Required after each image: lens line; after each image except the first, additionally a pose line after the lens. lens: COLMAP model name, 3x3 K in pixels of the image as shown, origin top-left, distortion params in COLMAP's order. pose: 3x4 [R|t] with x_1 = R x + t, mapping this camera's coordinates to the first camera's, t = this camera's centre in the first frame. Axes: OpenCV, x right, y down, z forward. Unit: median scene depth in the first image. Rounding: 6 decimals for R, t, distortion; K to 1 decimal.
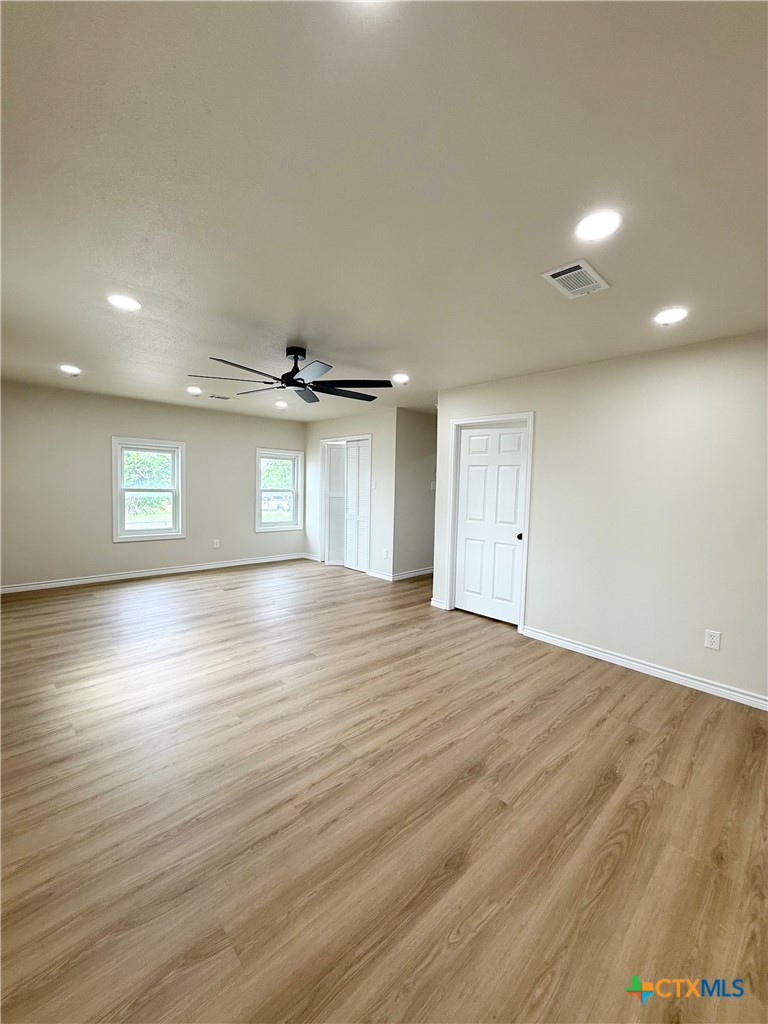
lens RADIAL K [[408.4, 0, 385.2], [0, 408.4, 510.0], [0, 0, 1]] dist [0.000405, -0.000739]
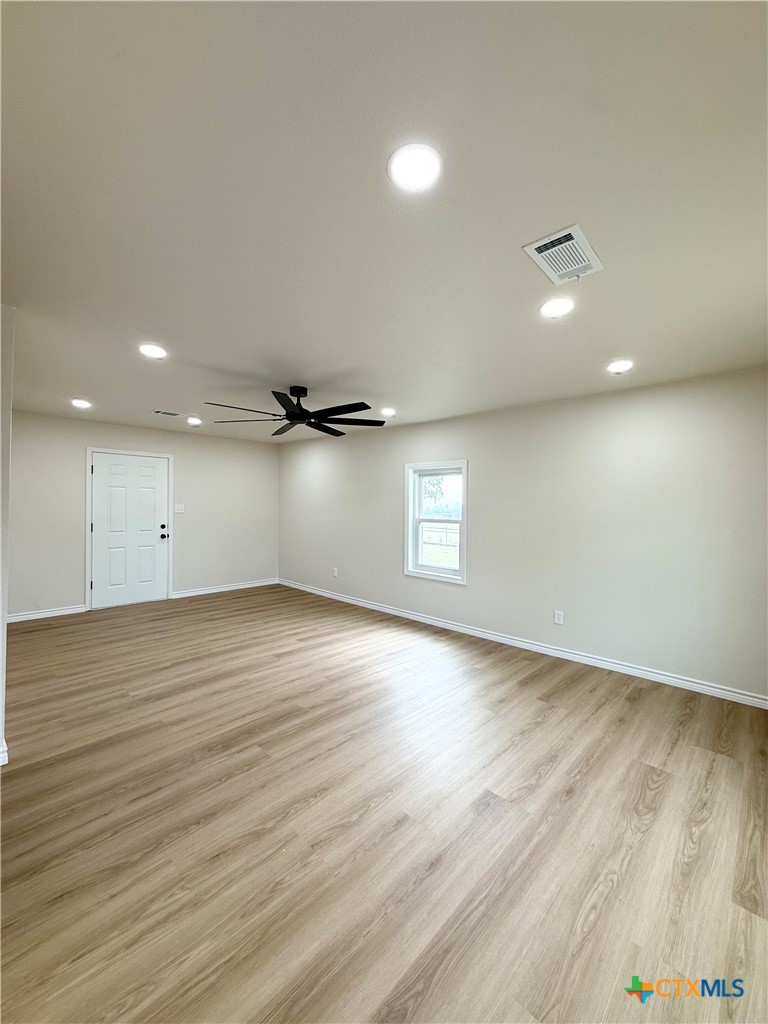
lens RADIAL K [[408.4, 0, 385.2], [0, 408.4, 510.0], [0, 0, 1]] dist [0.000405, -0.000739]
pose [[-0.997363, -0.041851, -0.059290, -0.382313], [-0.045977, 0.996485, 0.070029, -0.141686], [0.056151, 0.072570, -0.995781, 2.043493]]
